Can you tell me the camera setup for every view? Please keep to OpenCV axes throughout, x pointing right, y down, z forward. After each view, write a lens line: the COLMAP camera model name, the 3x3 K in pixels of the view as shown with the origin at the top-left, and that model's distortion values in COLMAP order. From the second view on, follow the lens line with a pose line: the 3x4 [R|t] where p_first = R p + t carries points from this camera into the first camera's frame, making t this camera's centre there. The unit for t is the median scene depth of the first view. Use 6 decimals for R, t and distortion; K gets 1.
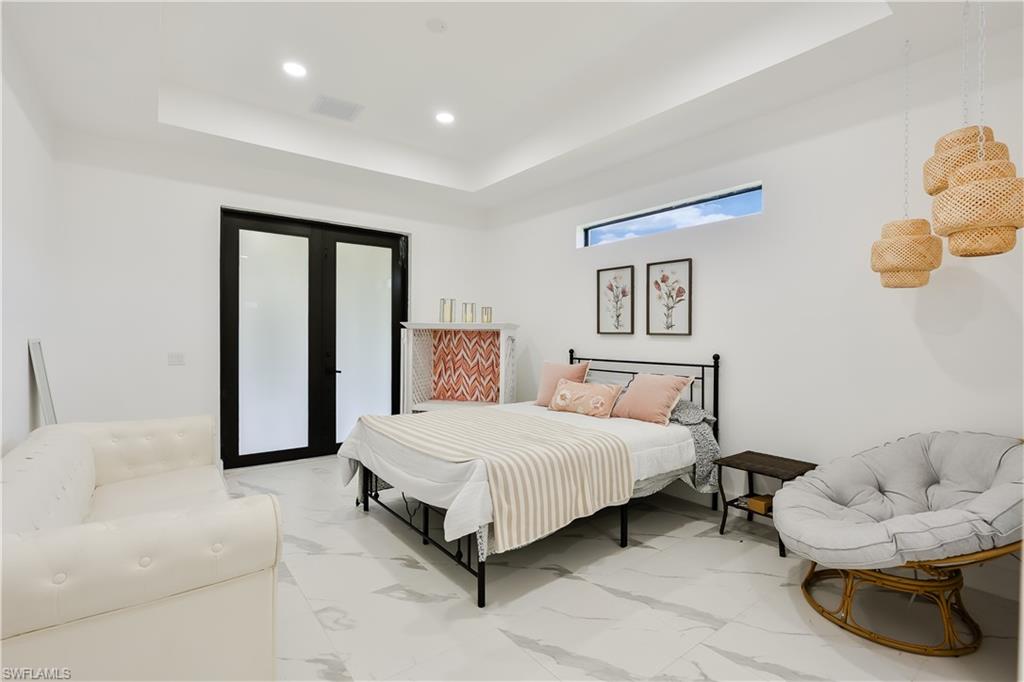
lens RADIAL K [[467.3, 0, 512.0], [0, 467.3, 341.0], [0, 0, 1]] dist [-0.010274, 0.000337]
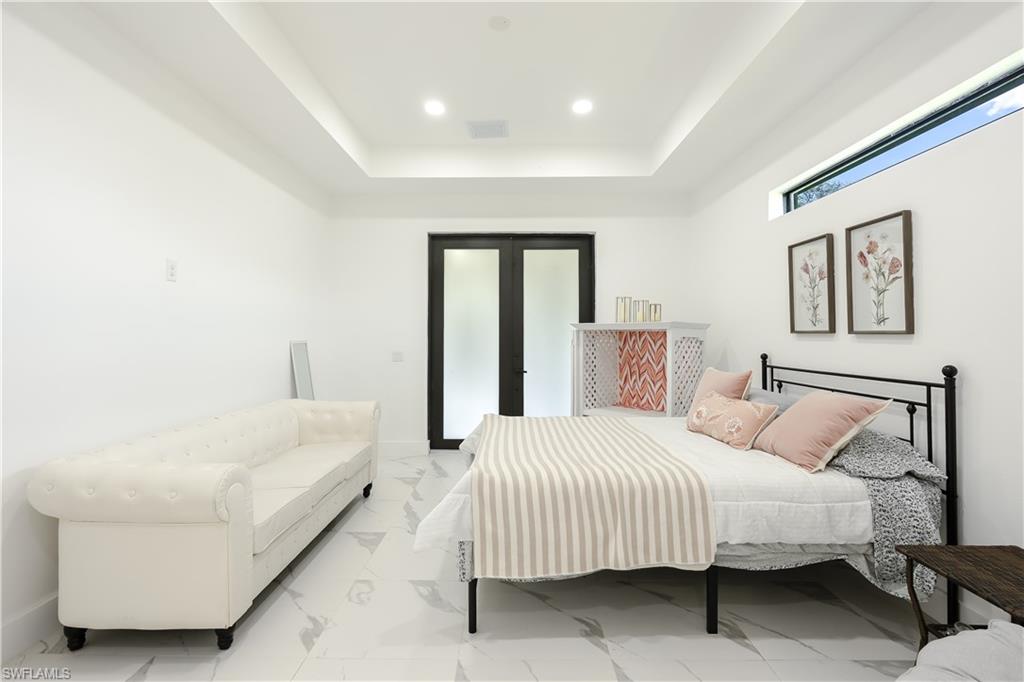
lens RADIAL K [[469.2, 0, 510.5], [0, 469.2, 330.0], [0, 0, 1]] dist [-0.003043, -0.000218]
pose [[0.788439, -0.014908, -0.614932, 0.324377], [-0.002300, 0.999628, -0.027184, 0.000575], [0.615108, 0.022847, 0.788111, 0.174222]]
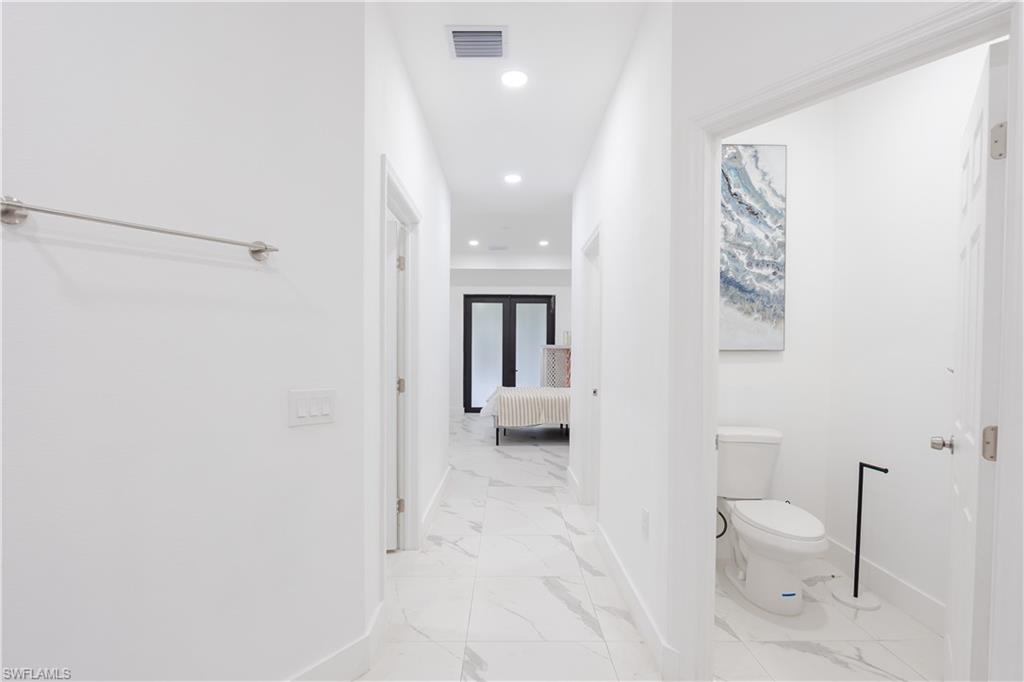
lens RADIAL K [[485.8, 0, 512.3], [0, 485.8, 380.9], [0, 0, 1]] dist [-0.004423, -0.000423]
pose [[0.796971, 0.033619, -0.603082, 1.041504], [-0.008545, 0.998977, 0.044396, 0.022182], [0.603958, -0.030229, 0.796443, -0.771083]]
